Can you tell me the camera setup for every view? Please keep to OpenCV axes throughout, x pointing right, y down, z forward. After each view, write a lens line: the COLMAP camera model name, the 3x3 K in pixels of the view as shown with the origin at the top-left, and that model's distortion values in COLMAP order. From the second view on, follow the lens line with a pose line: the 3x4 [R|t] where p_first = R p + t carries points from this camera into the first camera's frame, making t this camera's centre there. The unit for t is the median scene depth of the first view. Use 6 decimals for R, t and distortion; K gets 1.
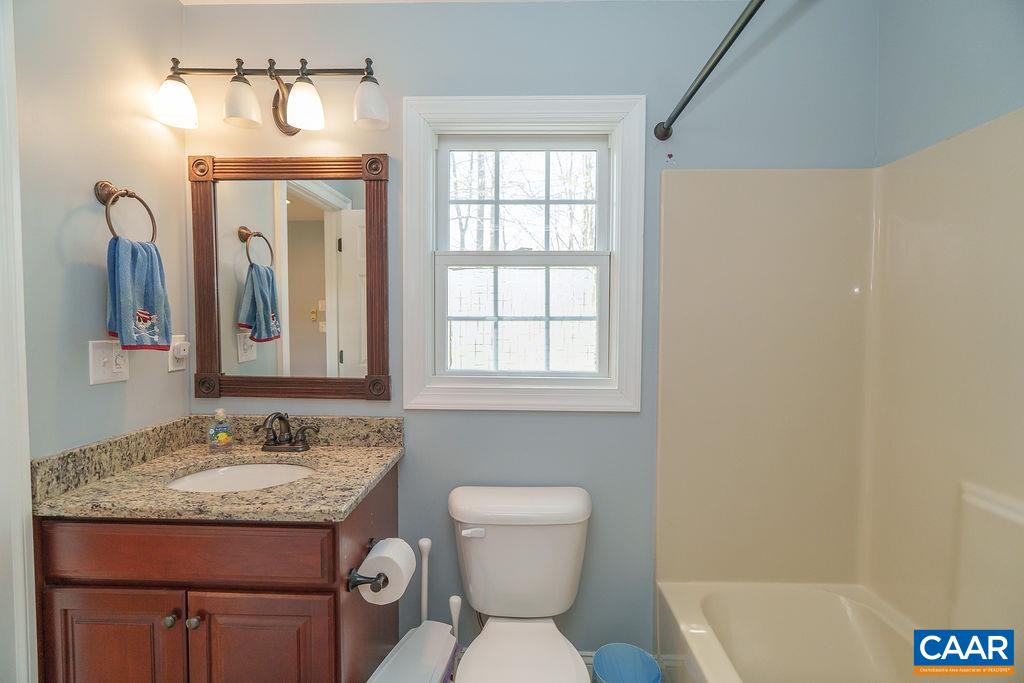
lens RADIAL K [[461.6, 0, 511.1], [0, 461.6, 338.5], [0, 0, 1]] dist [-0.011664, 0.003547]
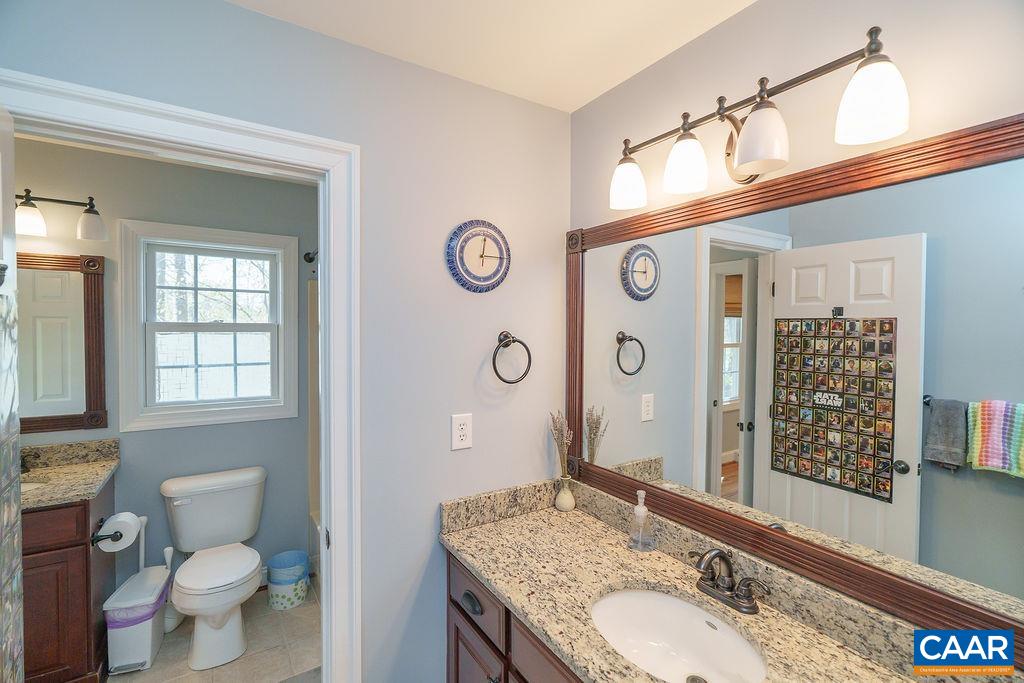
lens RADIAL K [[461.6, 0, 517.6], [0, 461.6, 336.3], [0, 0, 1]] dist [-0.011664, 0.003547]
pose [[0.827971, -0.008226, 0.560711, -0.004002], [0.014325, 0.999876, -0.006485, -0.120767], [-0.560588, 0.013402, 0.827986, -0.884165]]
